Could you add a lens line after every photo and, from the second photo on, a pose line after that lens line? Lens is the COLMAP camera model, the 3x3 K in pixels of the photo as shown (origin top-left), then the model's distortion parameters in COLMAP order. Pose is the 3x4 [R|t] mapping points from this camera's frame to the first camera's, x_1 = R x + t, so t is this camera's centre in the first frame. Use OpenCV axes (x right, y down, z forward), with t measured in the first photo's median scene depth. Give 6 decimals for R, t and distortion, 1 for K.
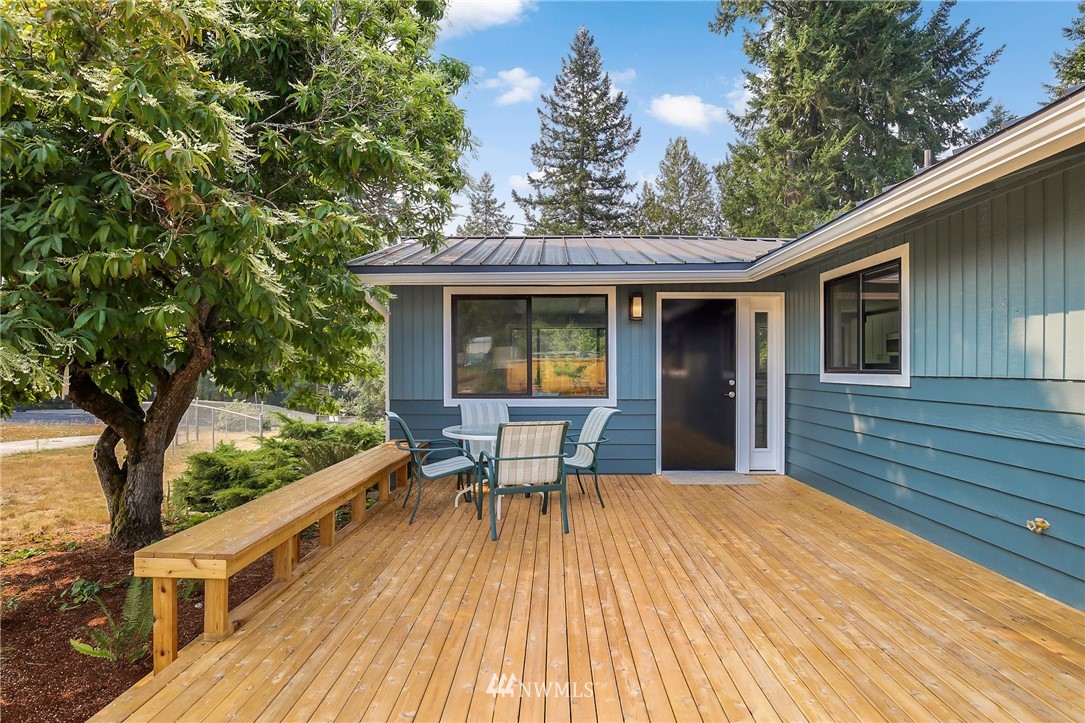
lens RADIAL K [[543.8, 0, 546.9], [0, 543.8, 365.2], [0, 0, 1]] dist [-0.019808, 0.000580]
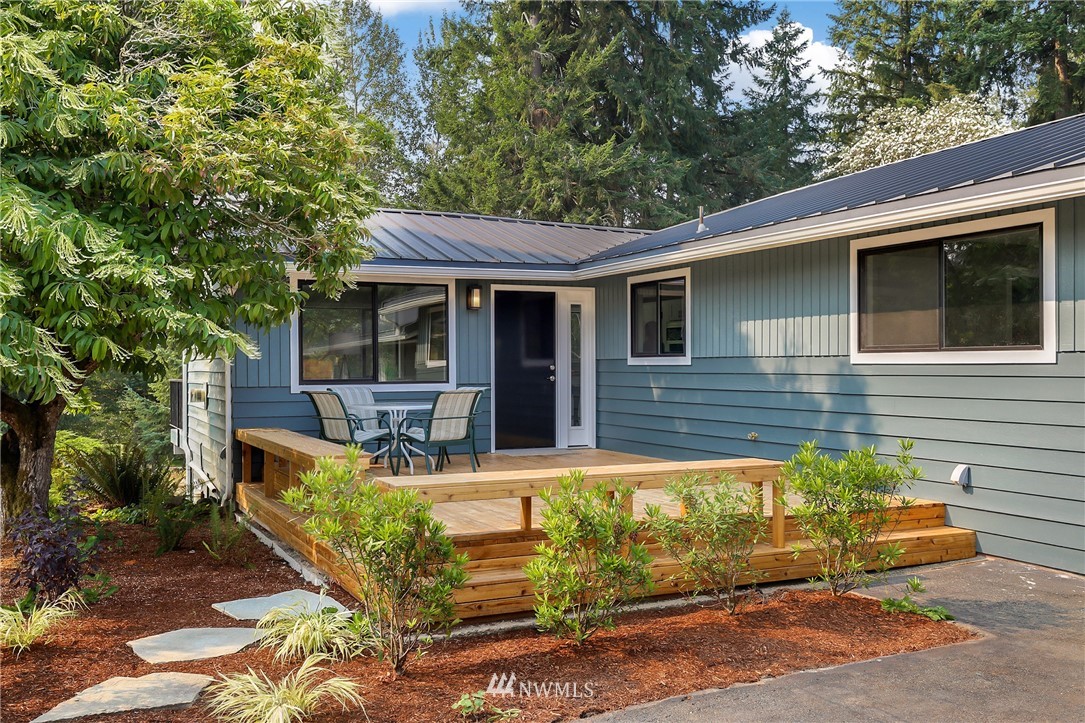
lens RADIAL K [[995.3, 0, 544.3], [0, 995.3, 355.2], [0, 0, 1]] dist [0.046922, -0.003006]
pose [[0.897298, 0.000335, 0.441425, -0.115879], [0.002721, 0.999977, -0.006291, 0.003959], [-0.441417, 0.006846, 0.897276, -0.165251]]
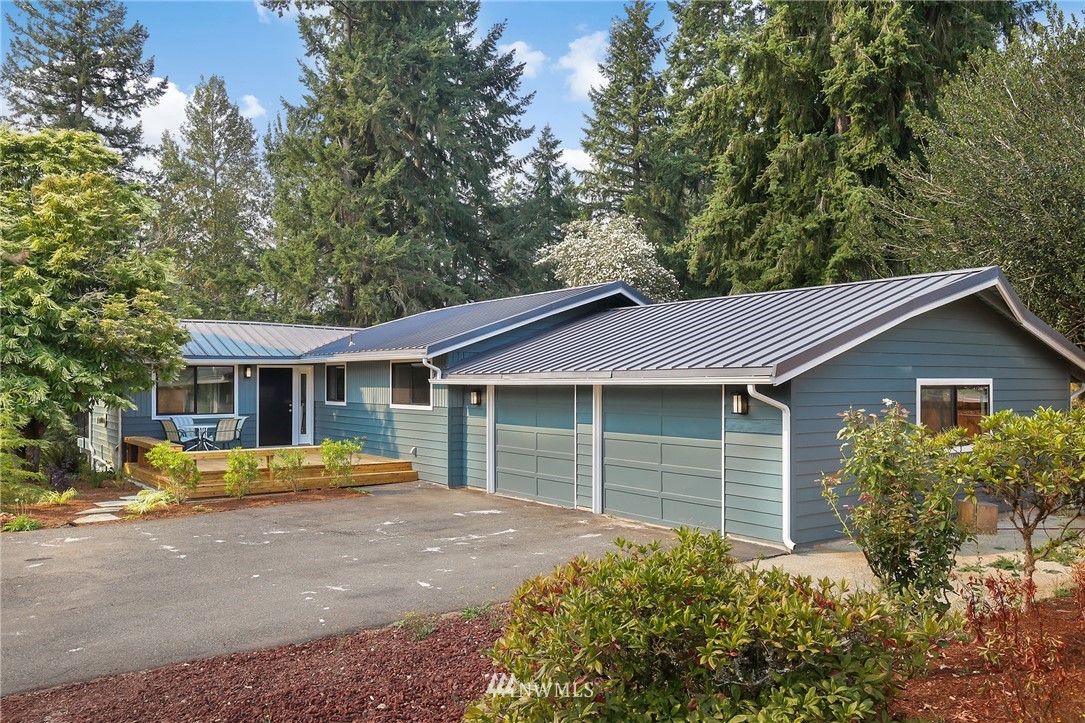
lens RADIAL K [[871.4, 0, 542.5], [0, 871.4, 361.5], [0, 0, 1]] dist [0.028570, 0.002756]
pose [[0.813980, 0.010016, 0.580807, -0.183967], [0.000388, 0.999842, -0.017787, -0.017032], [-0.580893, 0.014703, 0.813847, -0.514156]]
